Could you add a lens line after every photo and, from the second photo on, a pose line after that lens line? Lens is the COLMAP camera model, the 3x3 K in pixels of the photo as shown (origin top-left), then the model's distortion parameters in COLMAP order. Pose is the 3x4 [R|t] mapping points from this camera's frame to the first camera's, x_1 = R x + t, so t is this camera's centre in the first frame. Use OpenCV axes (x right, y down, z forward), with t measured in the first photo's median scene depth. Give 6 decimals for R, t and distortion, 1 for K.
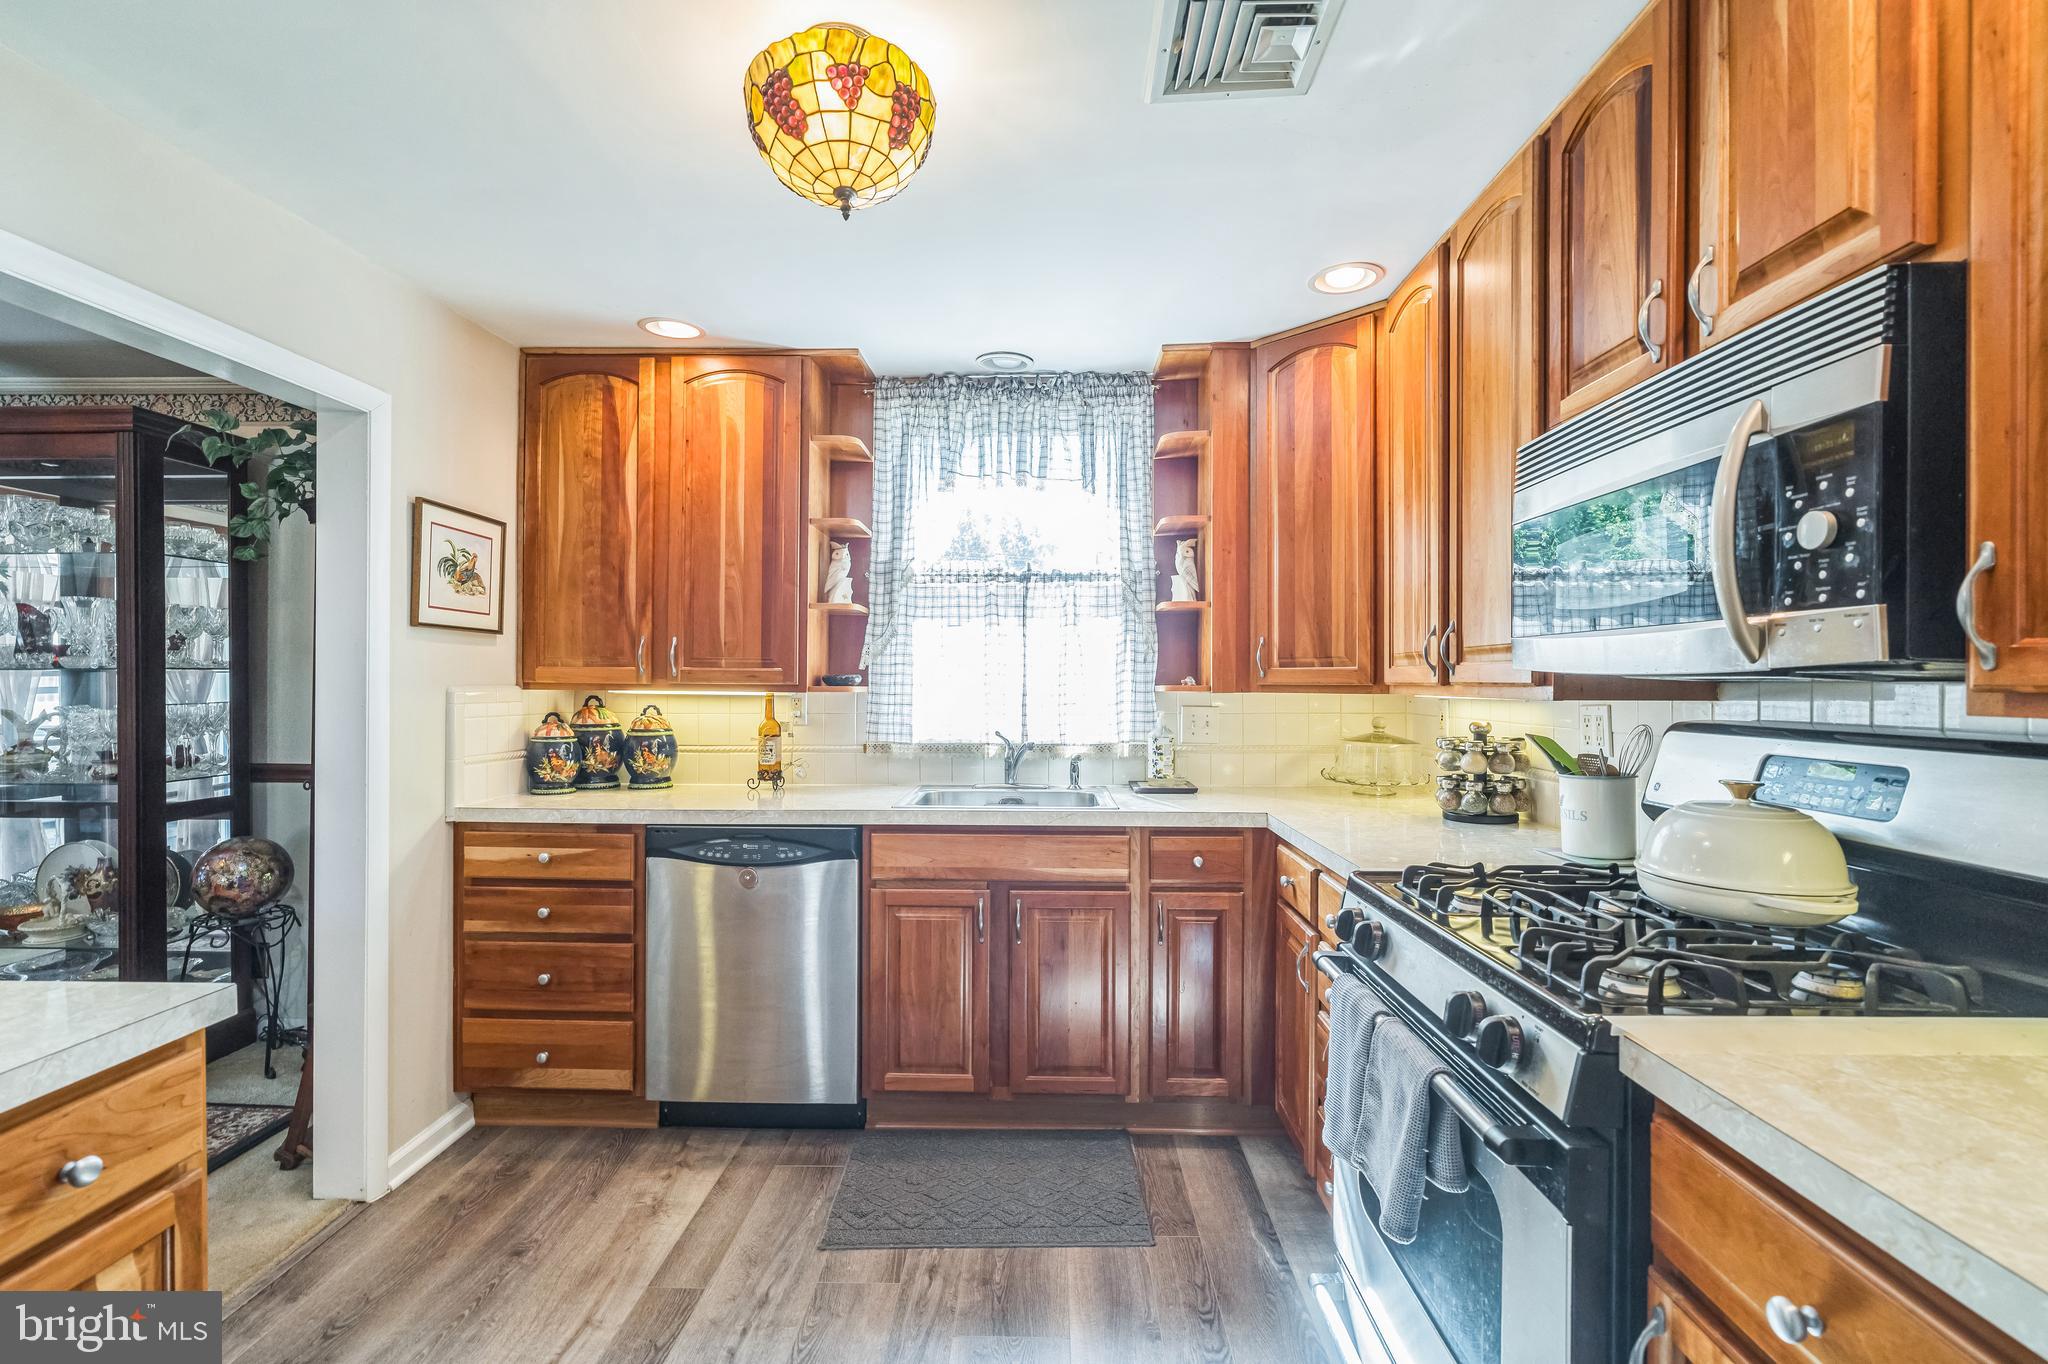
lens RADIAL K [[929.4, 0, 1018.1], [0, 929.4, 677.3], [0, 0, 1]] dist [-0.001485, 0.000149]
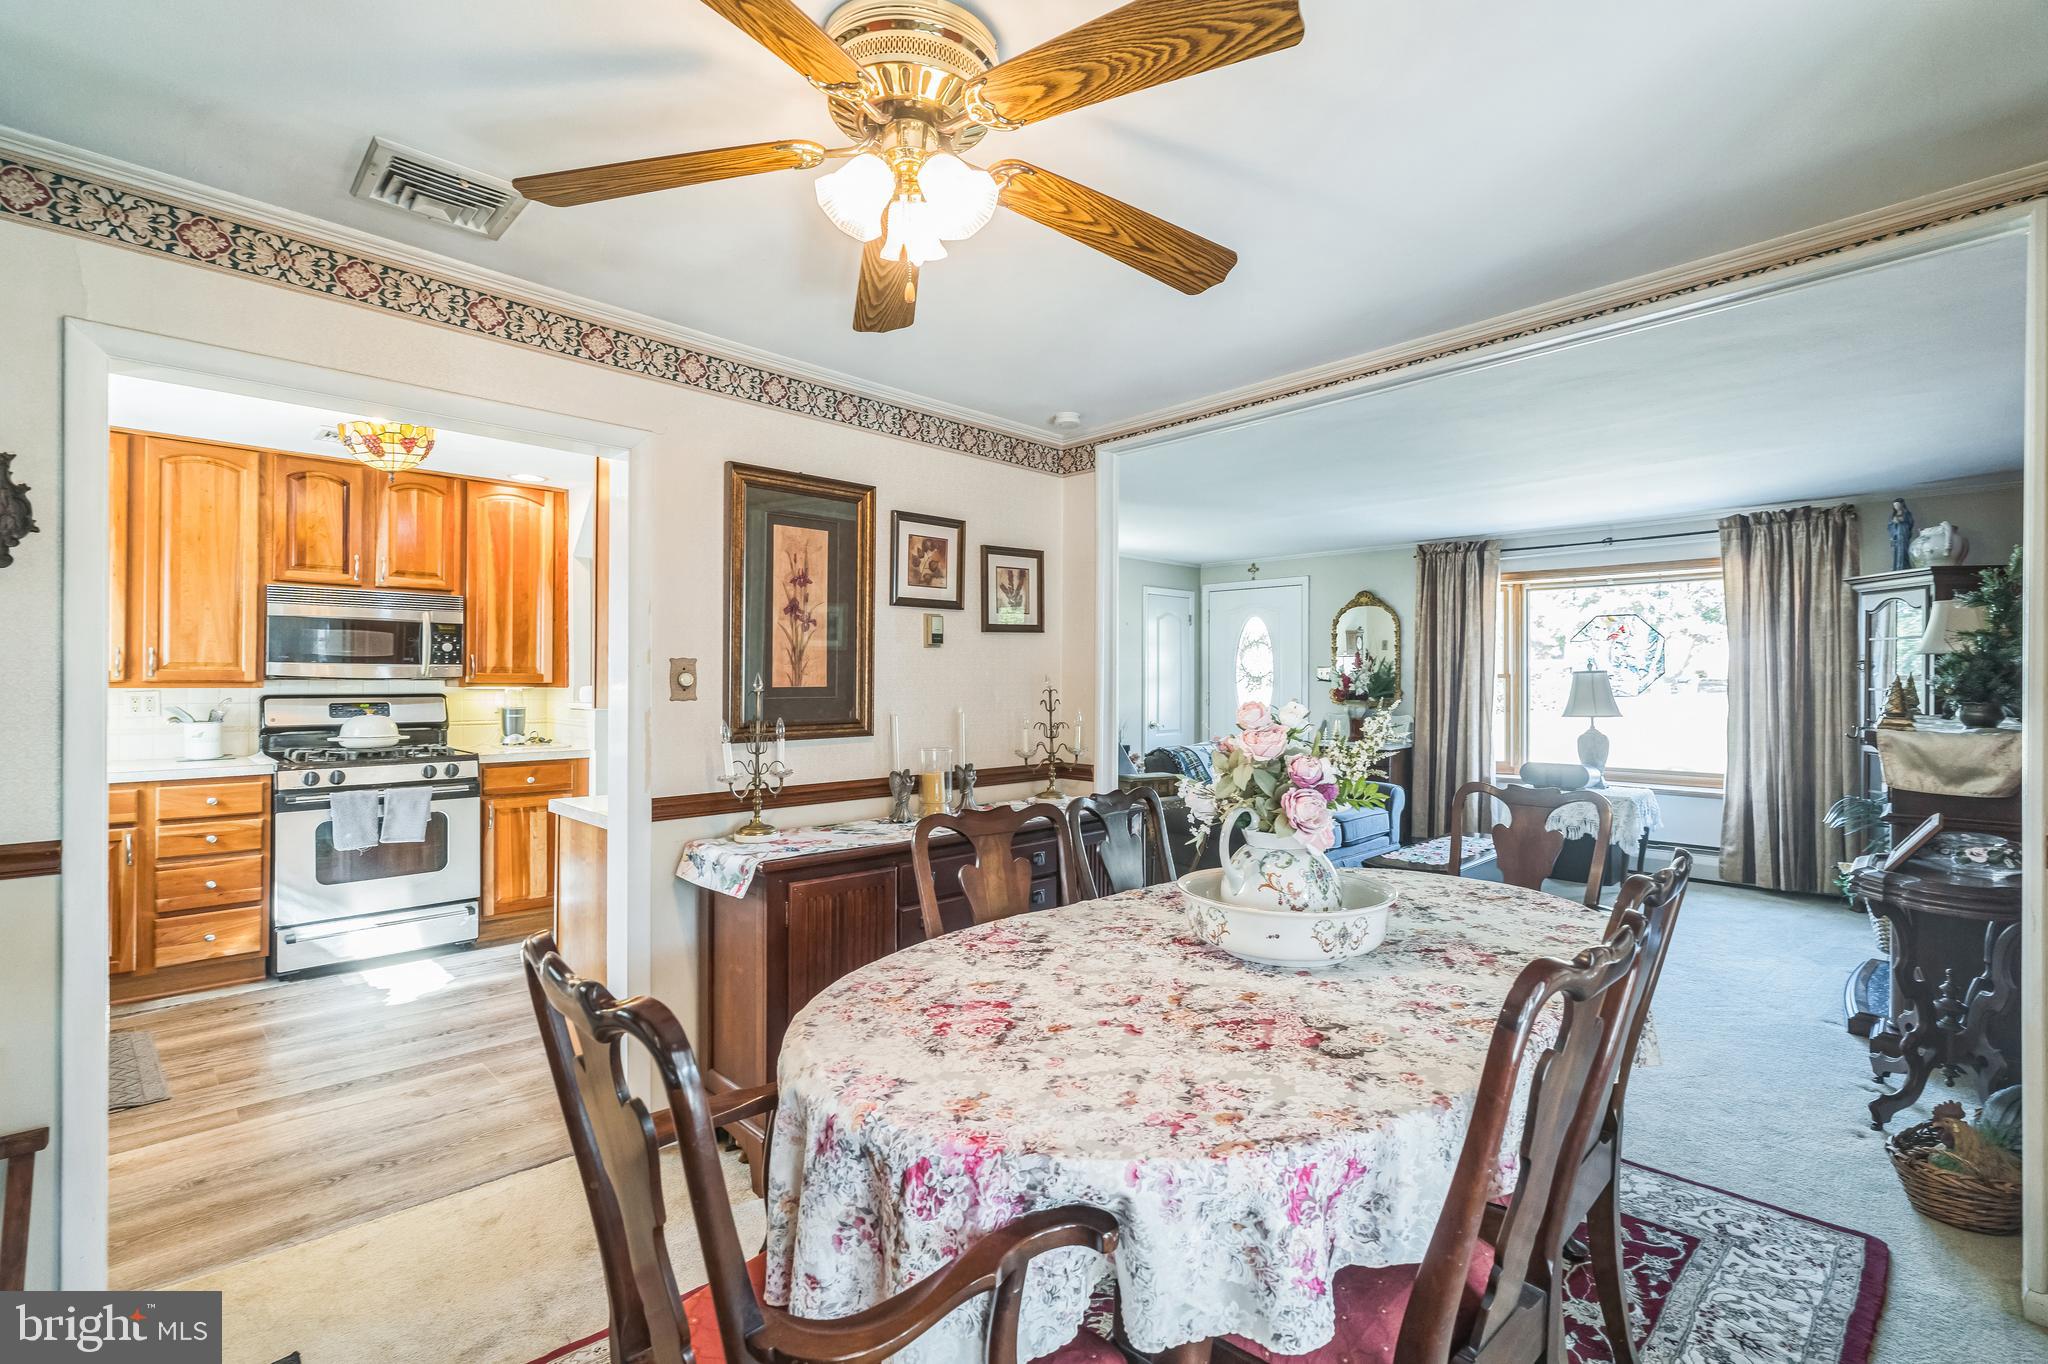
lens RADIAL K [[929.4, 0, 1018.1], [0, 929.4, 677.3], [0, 0, 1]] dist [-0.001485, 0.000149]
pose [[-0.723275, -0.004651, 0.690545, -1.616682], [-0.010404, 0.999937, -0.004162, -0.008456], [-0.690482, -0.010195, -0.723278, 0.887218]]
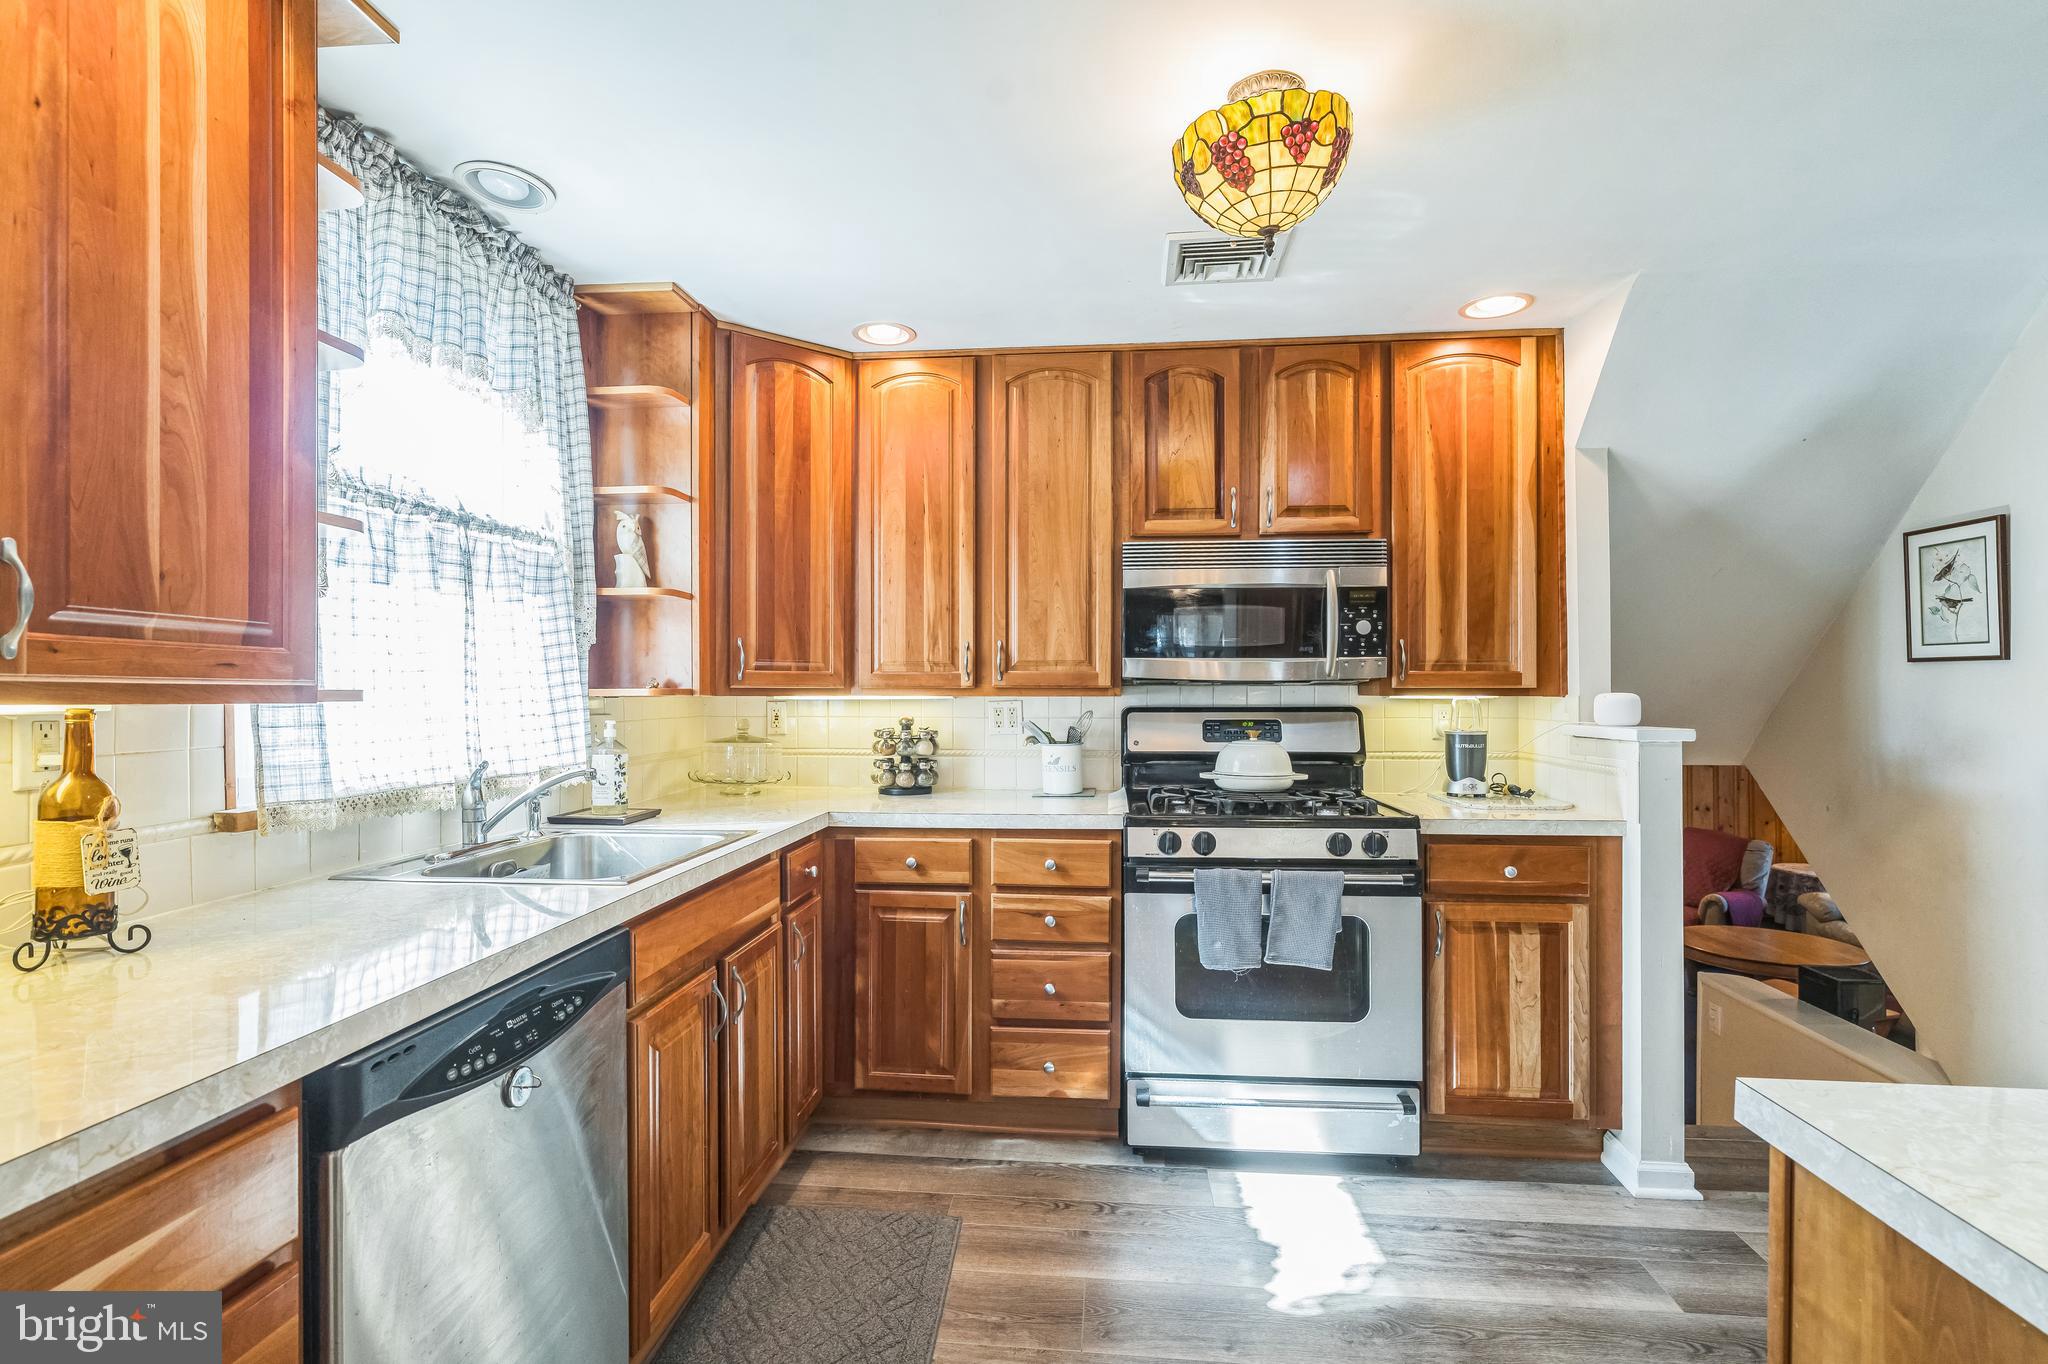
lens RADIAL K [[972.1, 0, 1018.1], [0, 972.1, 692.2], [0, 0, 1]] dist [-0.003455, 0.000109]
pose [[0.064206, -0.001937, 0.997935, -0.747281], [-0.004212, 0.999989, 0.002212, 0.009236], [-0.997928, -0.004346, 0.064197, 0.681135]]
